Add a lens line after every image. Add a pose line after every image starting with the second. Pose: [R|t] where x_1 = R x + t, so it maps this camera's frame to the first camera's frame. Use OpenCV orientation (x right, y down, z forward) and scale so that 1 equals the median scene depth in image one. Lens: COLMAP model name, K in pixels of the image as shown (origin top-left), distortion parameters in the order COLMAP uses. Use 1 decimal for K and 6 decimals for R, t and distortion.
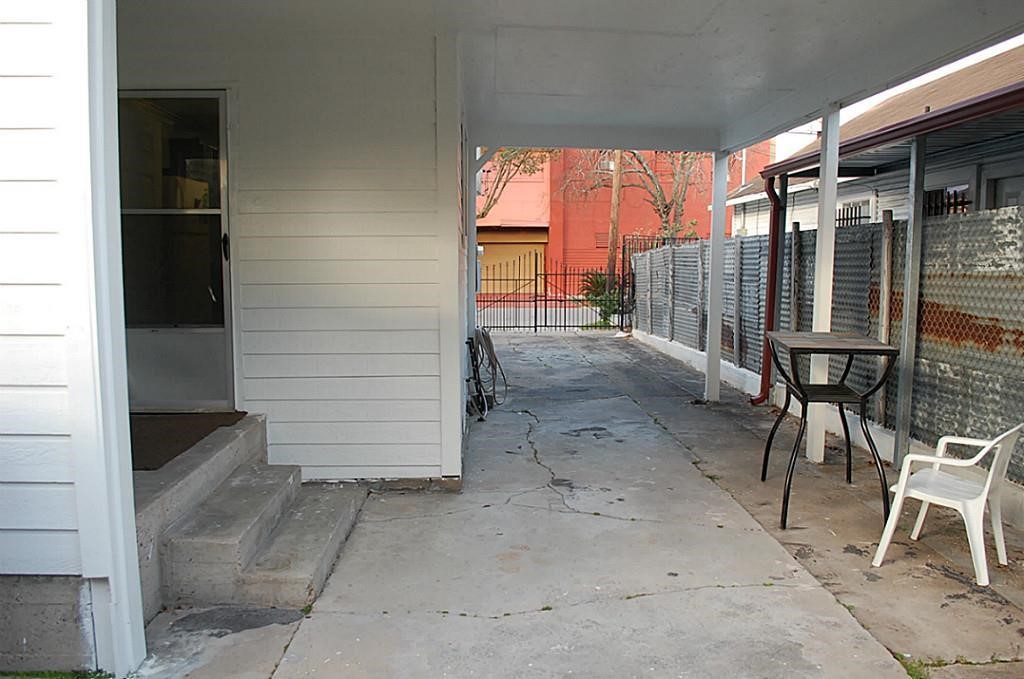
lens RADIAL K [[810.0, 0, 512.0], [0, 810.0, 341.8], [0, 0, 1]] dist [-0.075065, -0.000227]
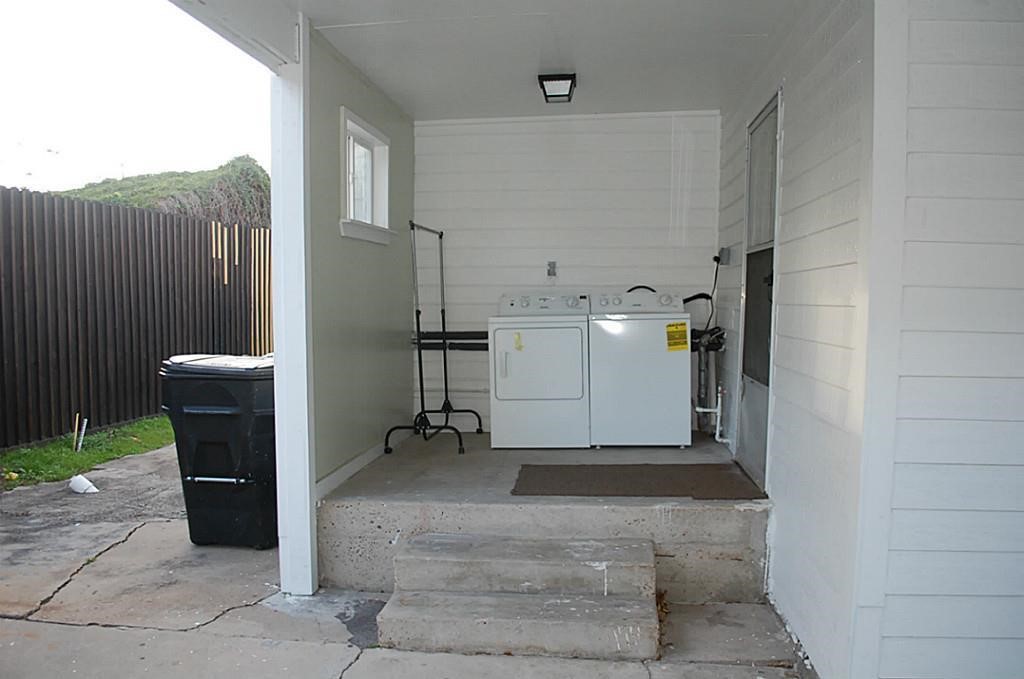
lens RADIAL K [[810.0, 0, 512.7], [0, 810.0, 342.5], [0, 0, 1]] dist [-0.075065, -0.000227]
pose [[-0.159825, 0.050396, -0.985858, 0.622437], [-0.097404, 0.993017, 0.066553, -0.116711], [0.982328, 0.106663, -0.153800, 1.164266]]
